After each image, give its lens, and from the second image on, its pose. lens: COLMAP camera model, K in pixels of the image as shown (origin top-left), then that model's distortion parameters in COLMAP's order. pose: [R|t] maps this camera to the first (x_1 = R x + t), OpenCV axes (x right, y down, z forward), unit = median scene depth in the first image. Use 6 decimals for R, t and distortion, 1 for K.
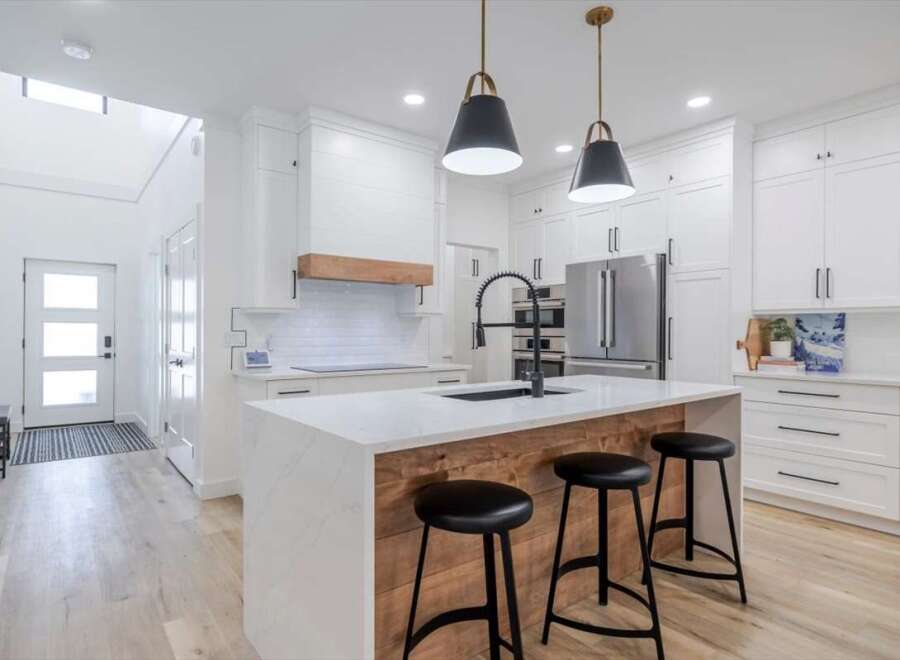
lens RADIAL K [[508.3, 0, 450.3], [0, 508.3, 330.0], [0, 0, 1]] dist [-0.001054, -0.000299]
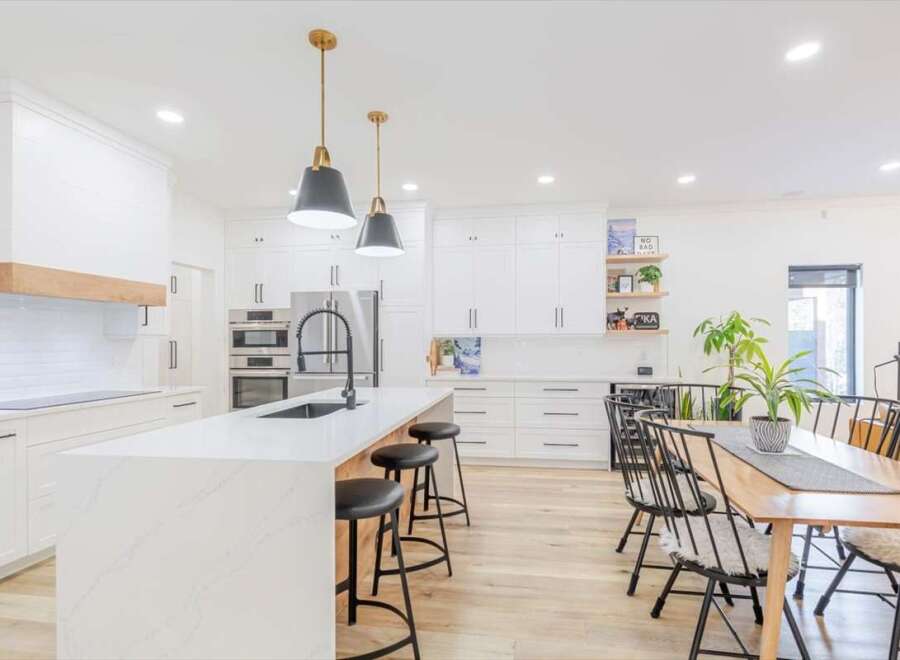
lens RADIAL K [[446.7, 0, 467.2], [0, 446.7, 343.0], [0, 0, 1]] dist [-0.001153, 0.000548]
pose [[0.725531, -0.008556, 0.688137, -0.226784], [0.005733, 0.999963, 0.006389, -0.023017], [-0.688166, -0.000691, 0.725553, -0.002156]]
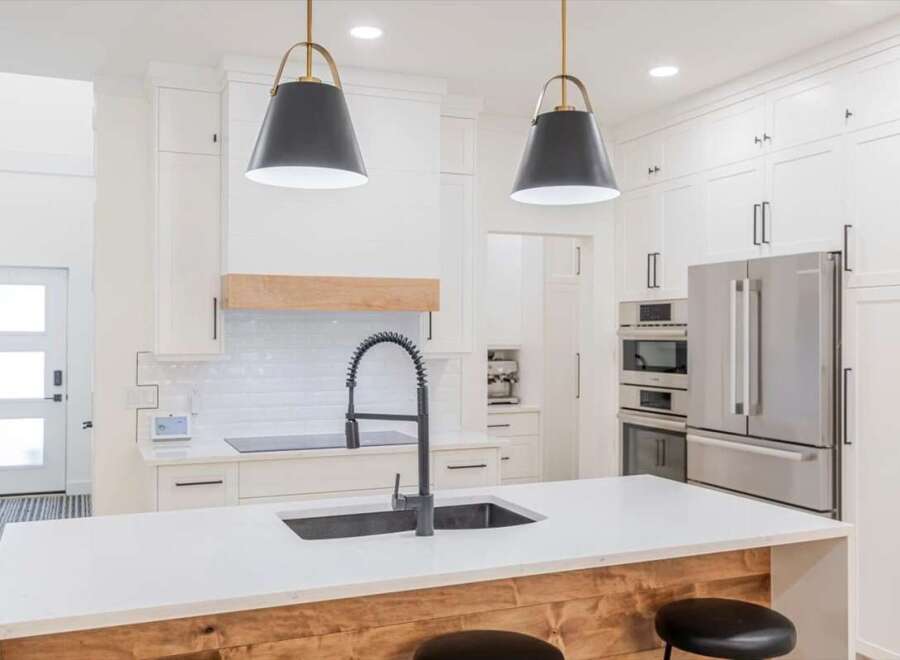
lens RADIAL K [[863.8, 0, 449.7], [0, 863.8, 325.0], [0, 0, 1]] dist [0.019238, 0.000000]
pose [[0.964088, -0.004285, -0.265550, 0.290039], [0.002715, 0.999977, -0.006280, -0.072129], [0.265571, 0.005334, 0.964077, -0.017170]]
